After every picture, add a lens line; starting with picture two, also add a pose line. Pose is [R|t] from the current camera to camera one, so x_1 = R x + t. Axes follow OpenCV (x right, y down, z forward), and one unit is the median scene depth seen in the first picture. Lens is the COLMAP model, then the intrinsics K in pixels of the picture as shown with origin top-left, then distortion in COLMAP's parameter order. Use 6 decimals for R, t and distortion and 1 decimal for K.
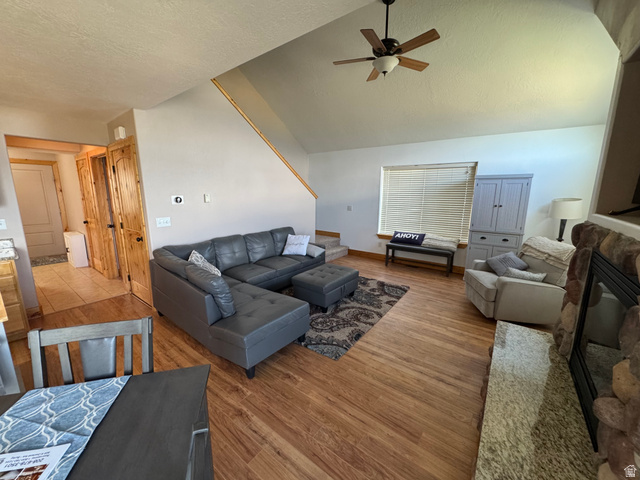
lens RADIAL K [[254.7, 0, 323.8], [0, 254.7, 245.7], [0, 0, 1]] dist [-0.001373, -0.000081]
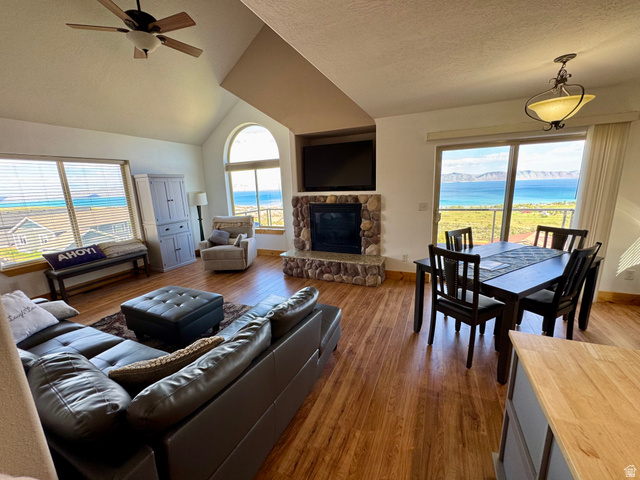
lens RADIAL K [[254.7, 0, 324.5], [0, 254.7, 235.8], [0, 0, 1]] dist [-0.001373, -0.000081]
pose [[-0.219959, -0.192829, 0.956261, -1.005431], [0.238386, 0.939923, 0.244369, -0.185314], [-0.945933, 0.281711, -0.160777, 0.871024]]
